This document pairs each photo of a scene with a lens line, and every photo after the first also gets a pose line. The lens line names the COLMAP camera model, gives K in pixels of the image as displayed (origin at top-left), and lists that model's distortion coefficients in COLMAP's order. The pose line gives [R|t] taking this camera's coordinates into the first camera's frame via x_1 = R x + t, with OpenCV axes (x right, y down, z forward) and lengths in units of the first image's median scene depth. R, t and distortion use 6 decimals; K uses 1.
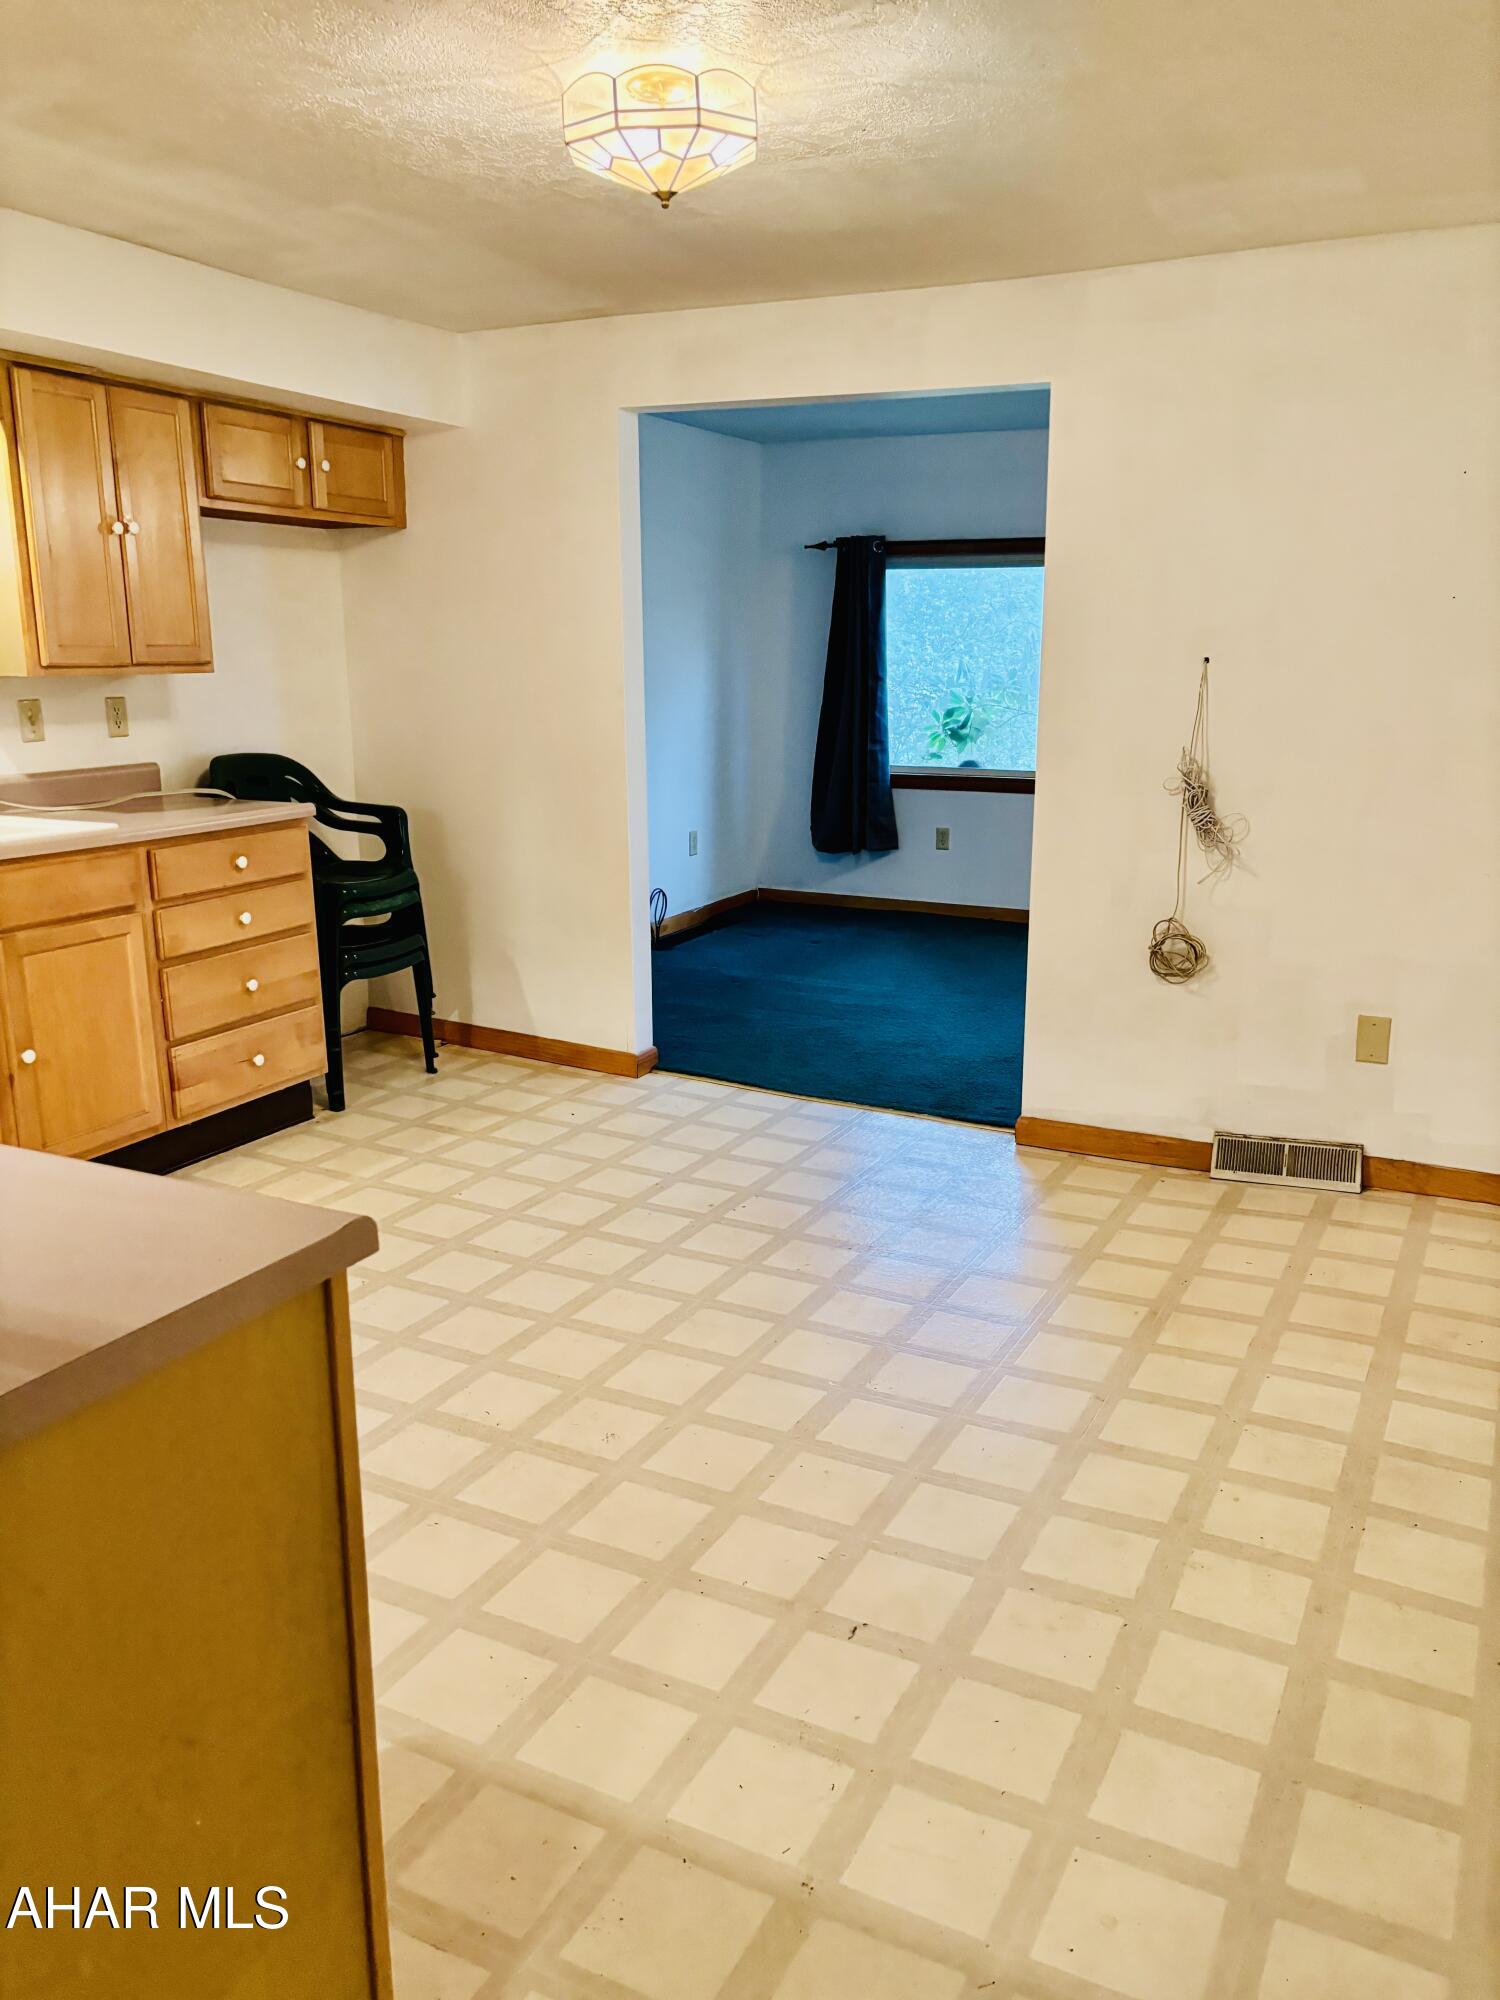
lens RADIAL K [[1497.3, 0, 750.0], [0, 1497.3, 1000.0], [0, 0, 1]] dist [0.039955, -0.011273]
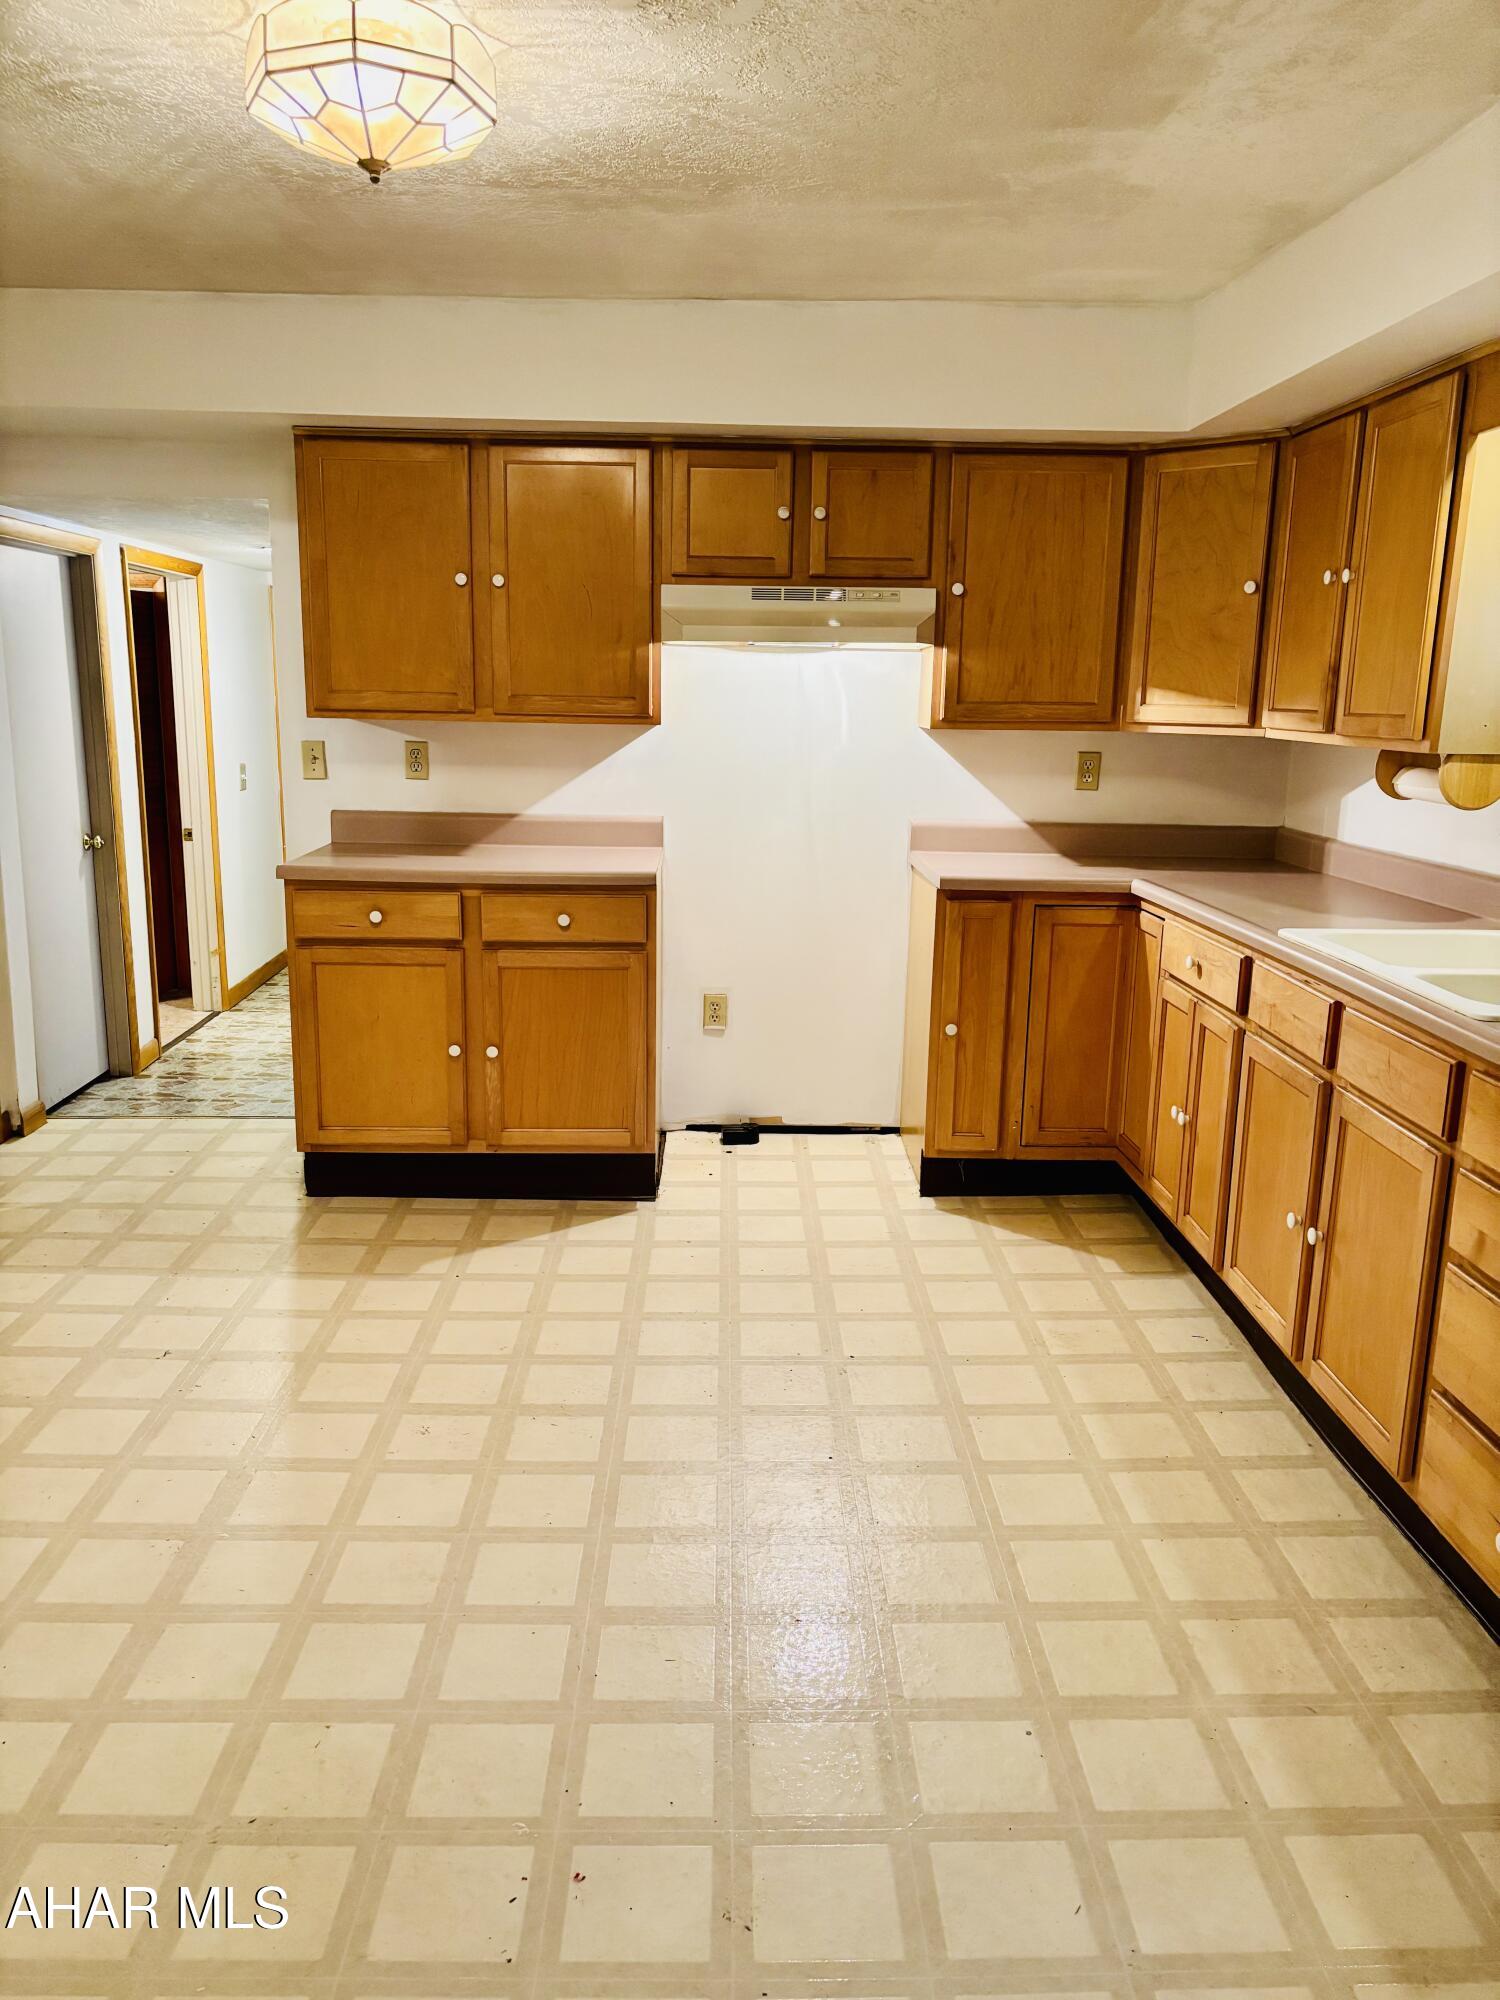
lens RADIAL K [[1507.4, 0, 750.0], [0, 1507.4, 1000.0], [0, 0, 1]] dist [-0.003121, 0.000607]
pose [[-0.879792, 0.075595, -0.469309, 0.151413], [-0.127020, 0.913990, 0.385341, -0.360432], [0.458074, 0.398632, -0.794520, 1.495284]]
